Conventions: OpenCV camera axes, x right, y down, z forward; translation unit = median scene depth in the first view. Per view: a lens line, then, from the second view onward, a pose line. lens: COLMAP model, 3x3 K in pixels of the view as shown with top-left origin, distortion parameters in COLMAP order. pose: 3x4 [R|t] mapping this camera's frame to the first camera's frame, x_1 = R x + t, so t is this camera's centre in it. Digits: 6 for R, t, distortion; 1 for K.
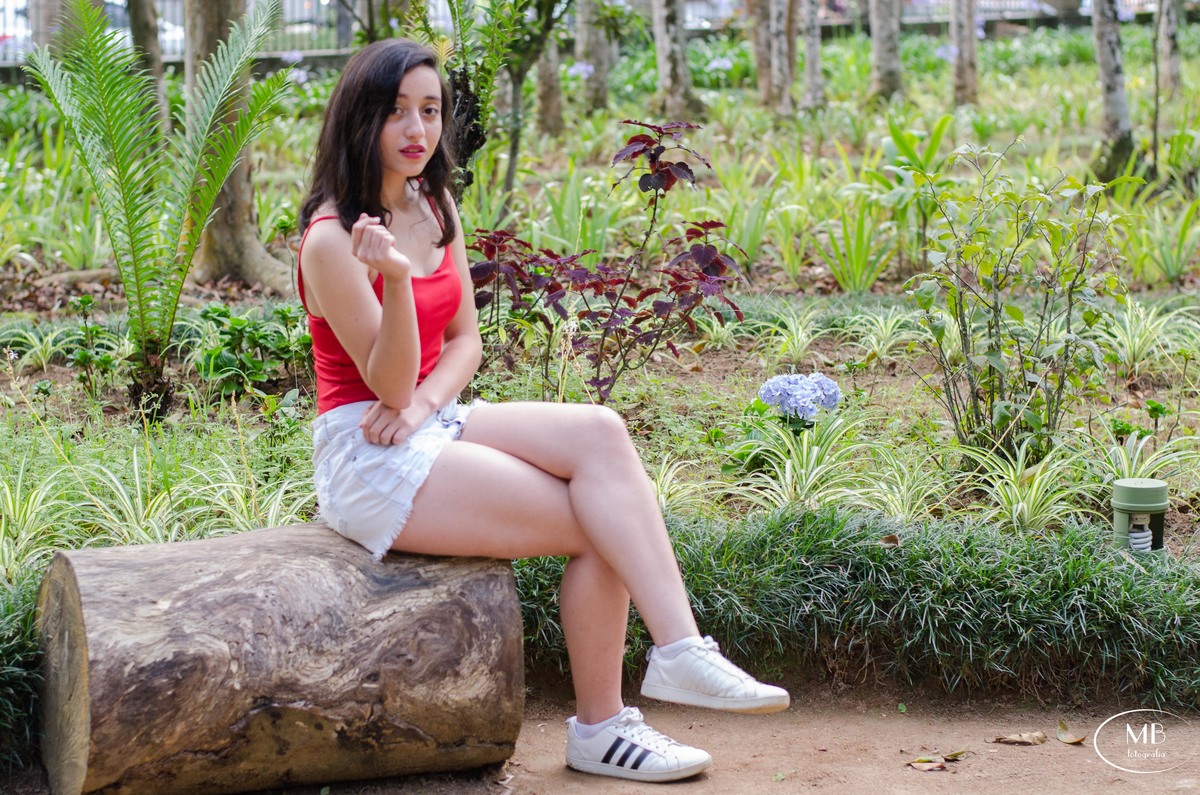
lens RADIAL K [[2708.5, 0, 598.7], [0, 2708.5, 397.4], [0, 0, 1]] dist [-0.111035, 0.000000]
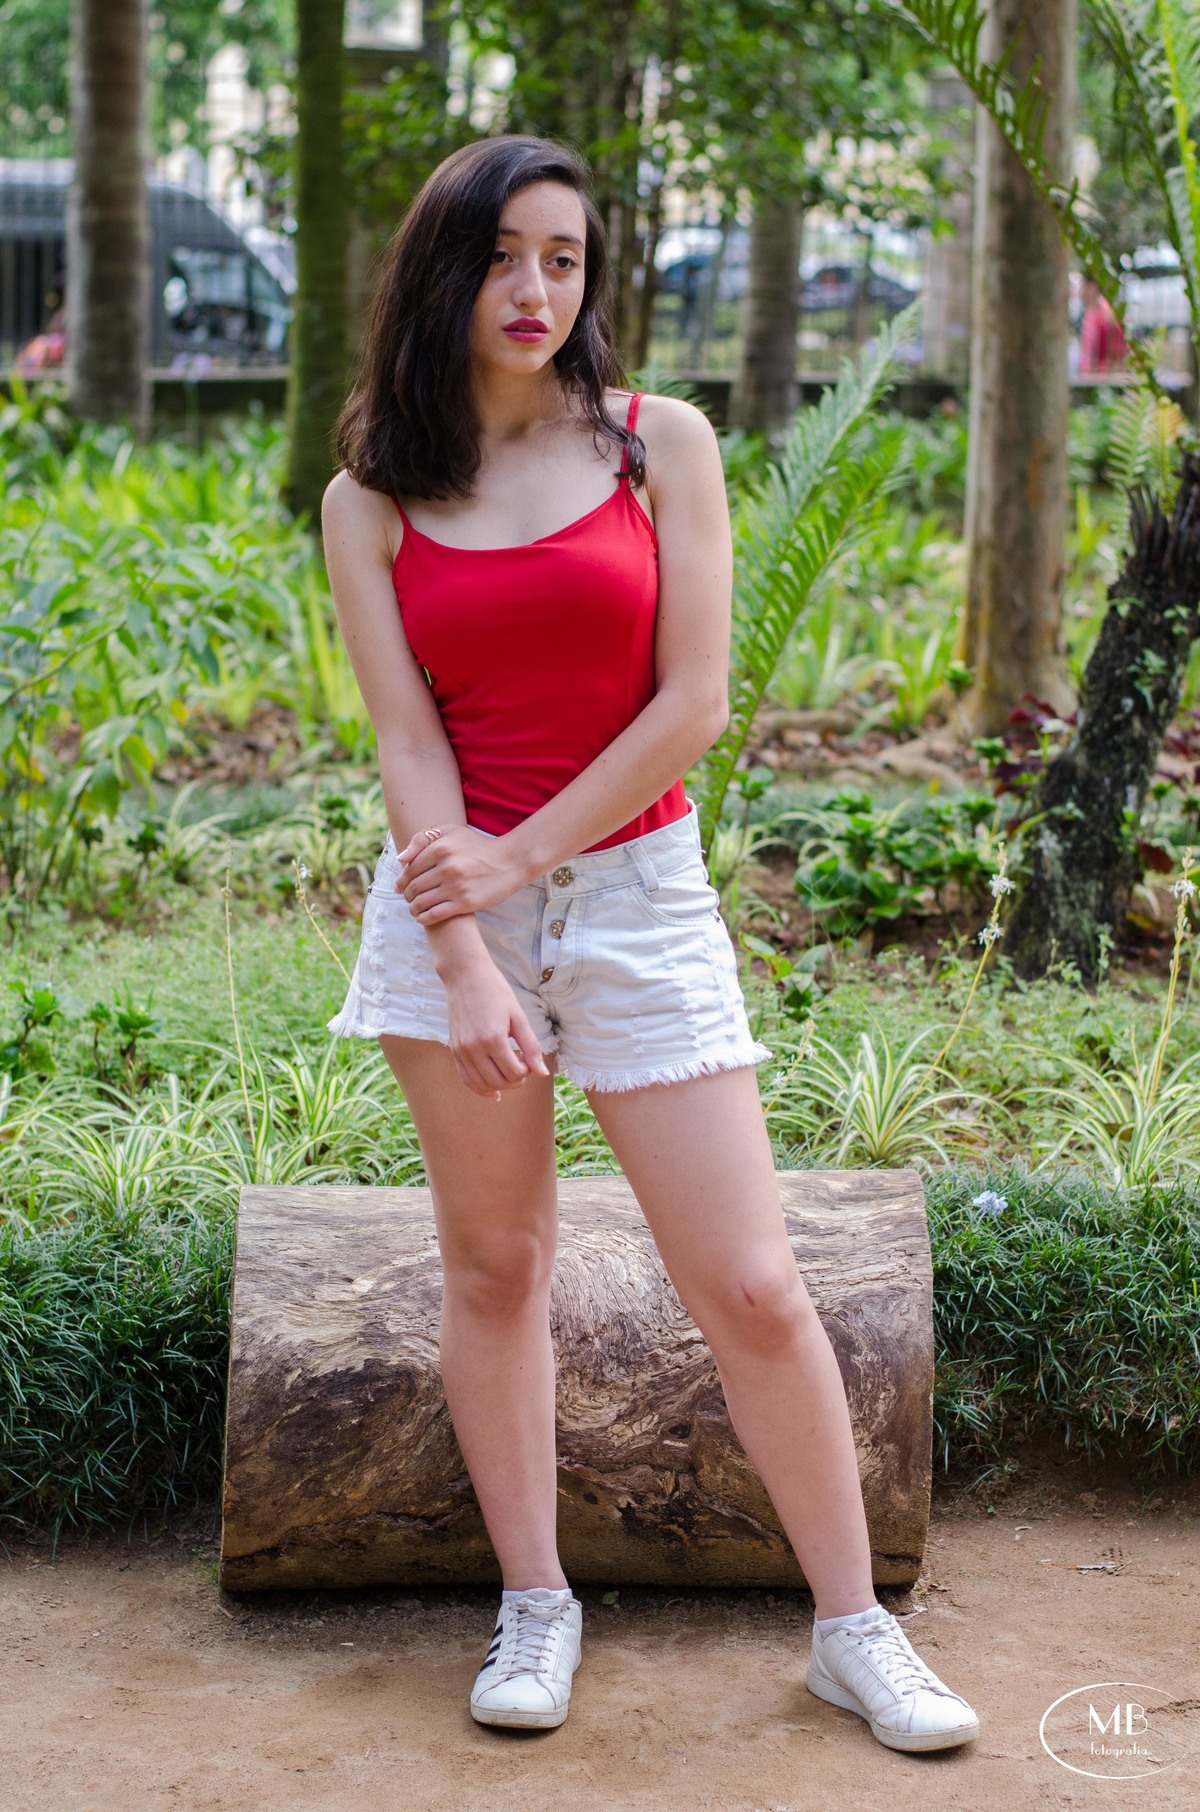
lens RADIAL K [[4089.8, 0, 600.2], [0, 4089.8, 906.4], [0, 0, 1]] dist [-0.111035, 0.000000]
pose [[0.944646, 0.077628, -0.318777, 0.195666], [-0.074939, 0.996973, 0.020711, -0.038044], [0.319420, 0.004324, 0.947603, 0.084635]]
